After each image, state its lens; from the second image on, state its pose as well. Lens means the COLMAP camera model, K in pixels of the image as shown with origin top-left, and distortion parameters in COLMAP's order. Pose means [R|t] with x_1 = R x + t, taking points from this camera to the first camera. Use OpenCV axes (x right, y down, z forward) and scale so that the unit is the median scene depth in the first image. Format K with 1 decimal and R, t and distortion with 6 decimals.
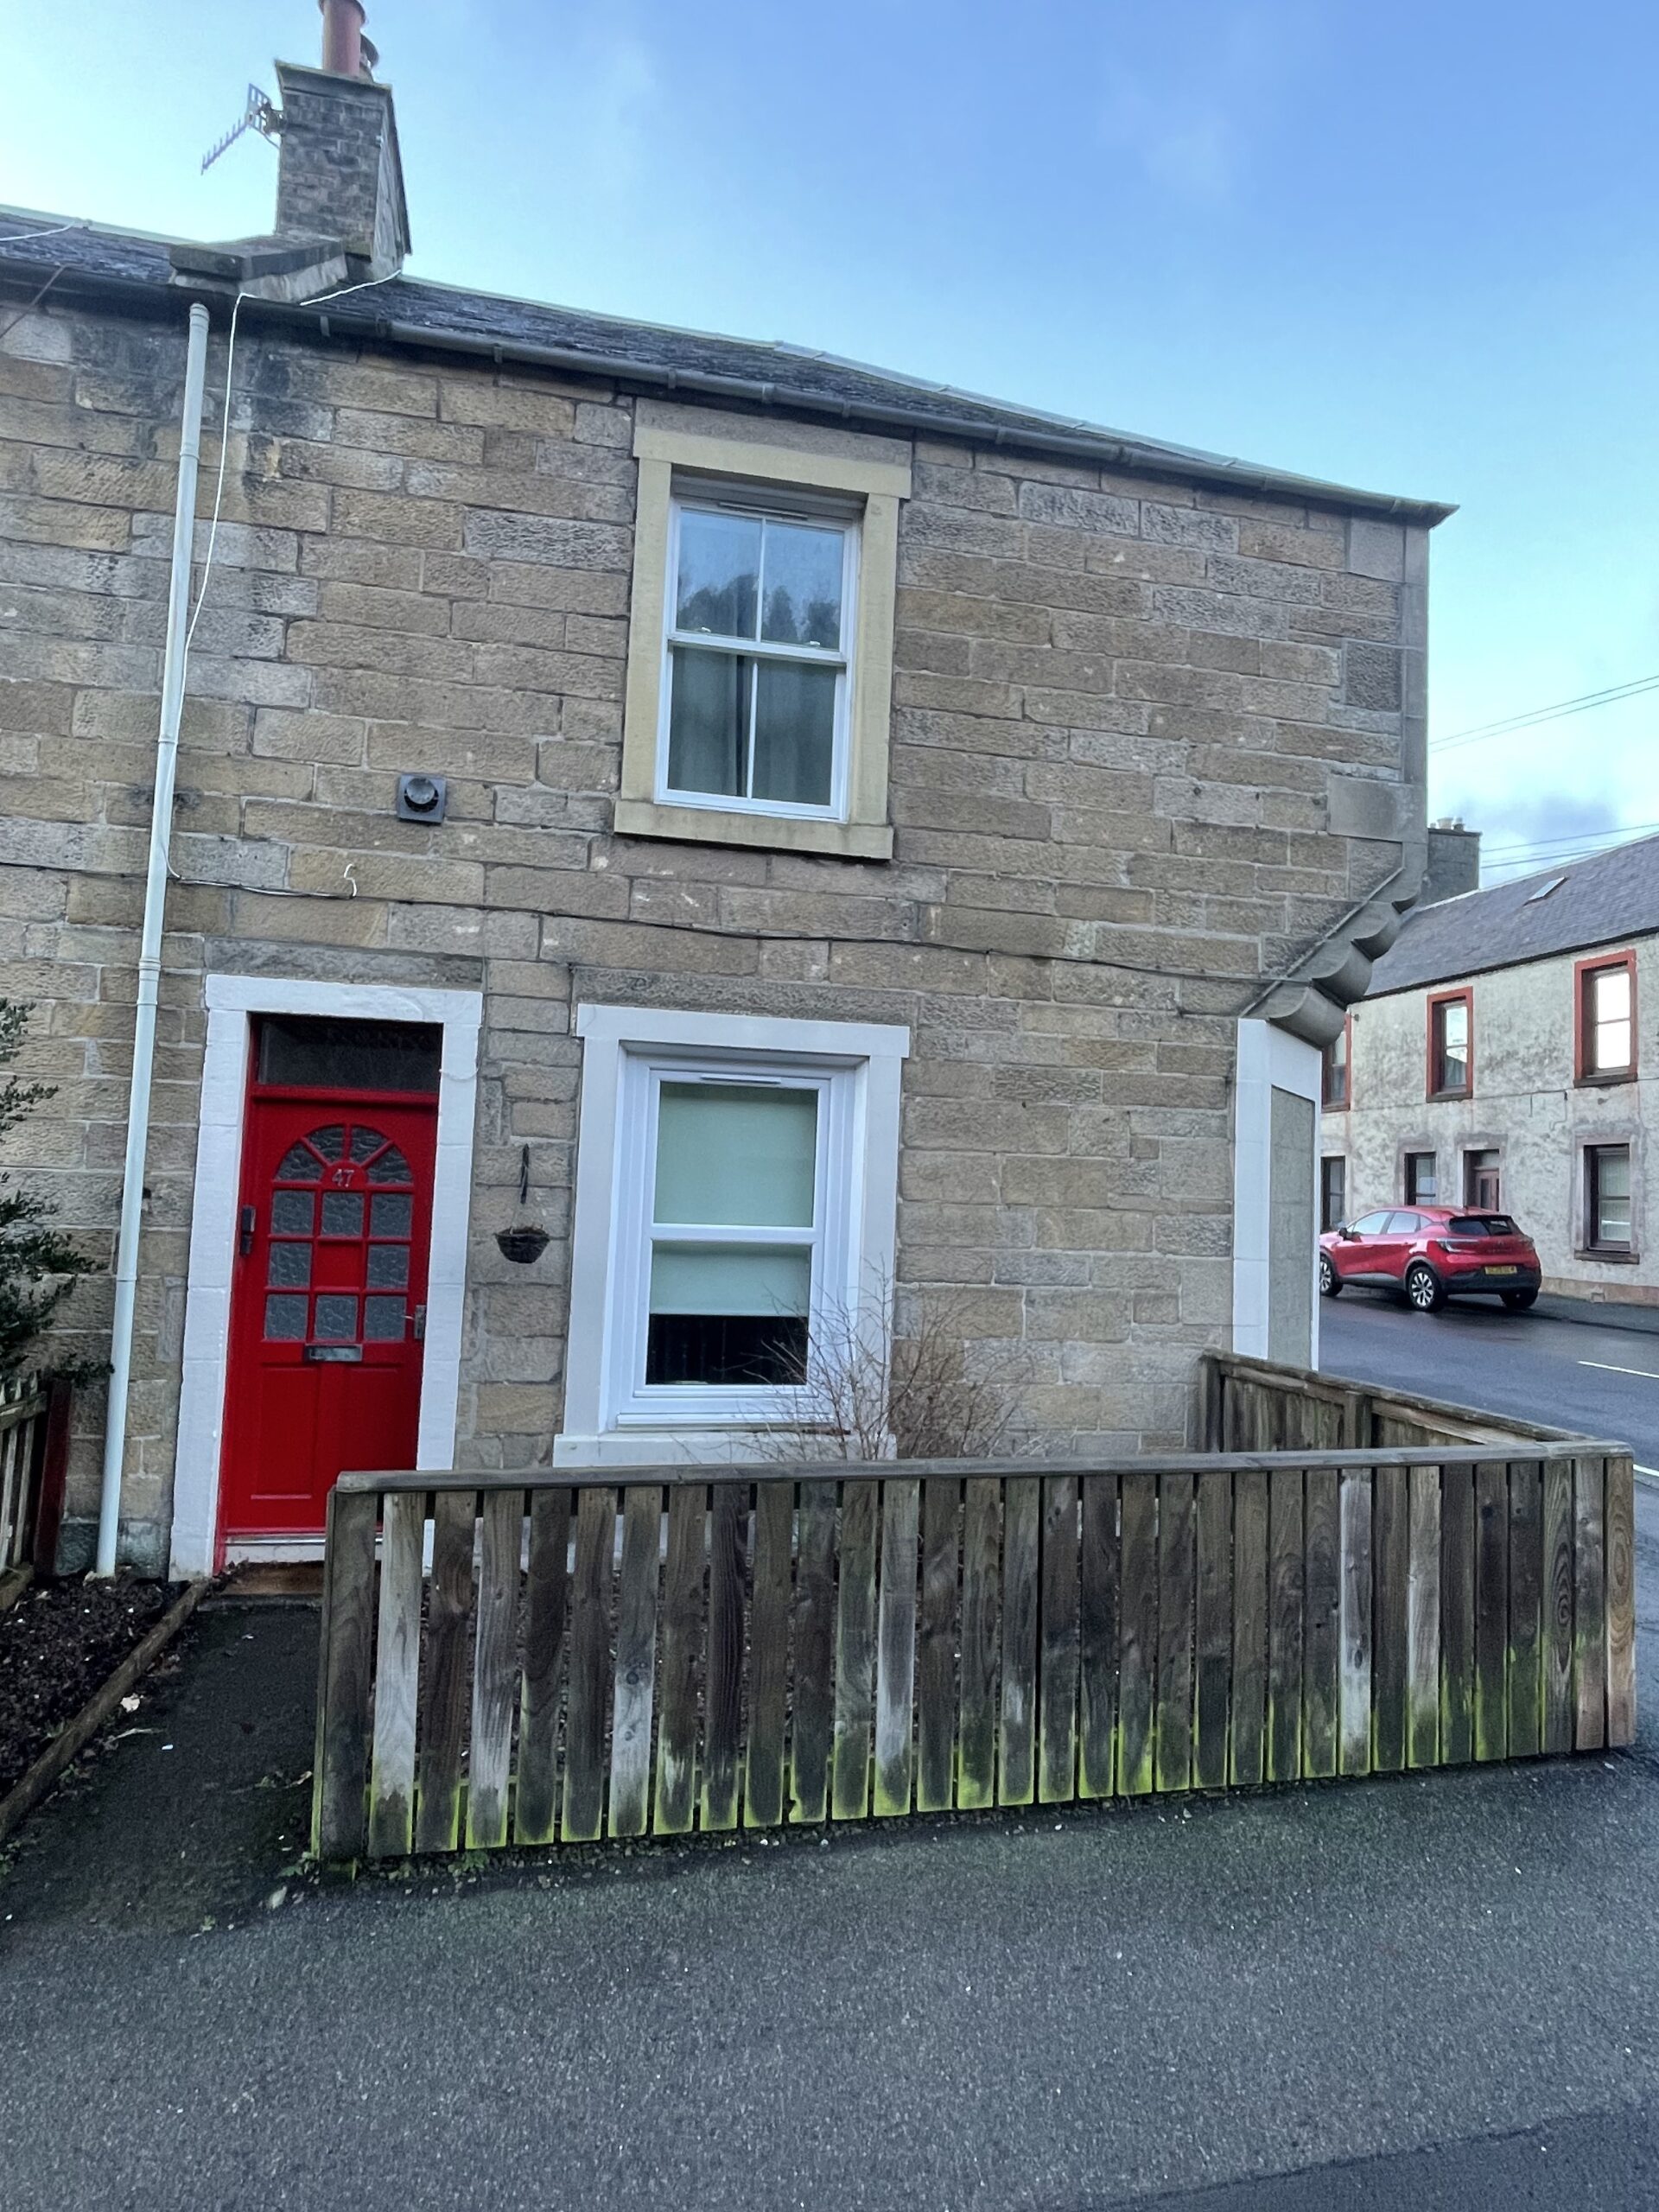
lens RADIAL K [[1285.5, 0, 829.6], [0, 1285.5, 1110.3], [0, 0, 1]] dist [0.016023, -0.027308]
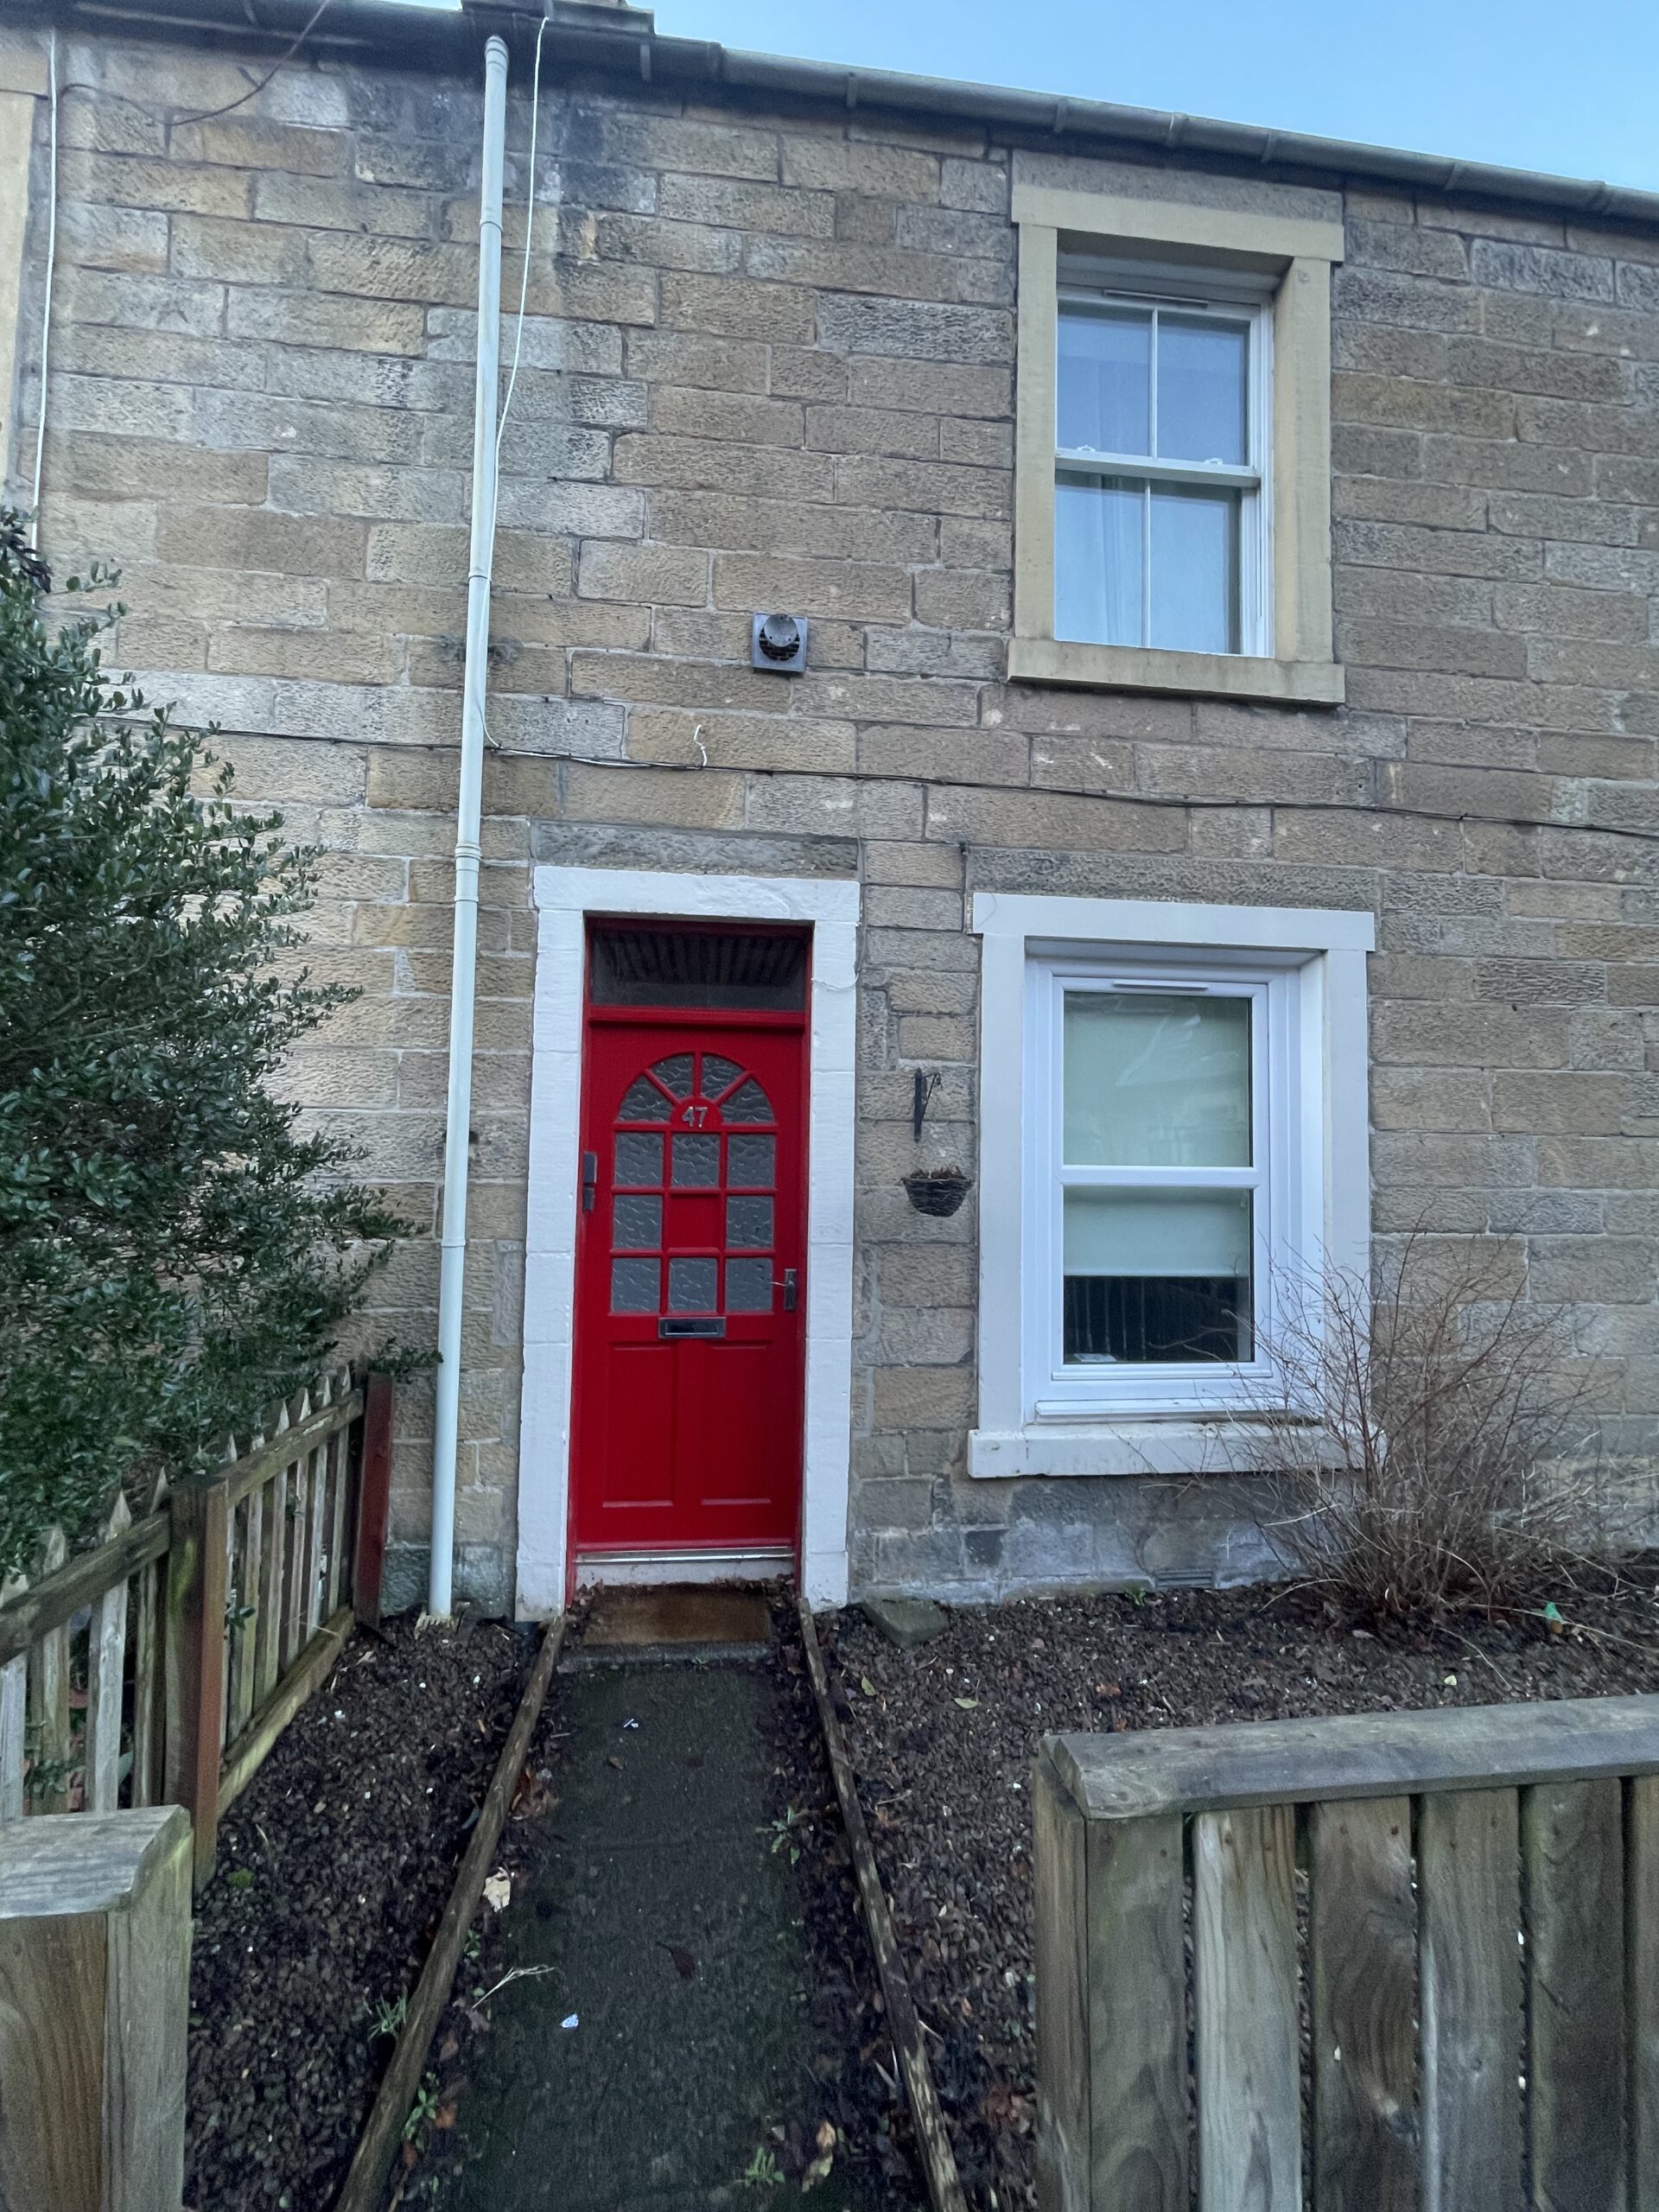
lens RADIAL K [[978.3, 0, 829.5], [0, 978.3, 1106.0], [0, 0, 1]] dist [-0.000794, 0.000878]
pose [[0.995137, -0.027456, -0.094596, -0.233260], [0.028364, 0.999563, 0.008269, 0.043119], [0.094327, -0.010912, 0.995481, 0.385240]]
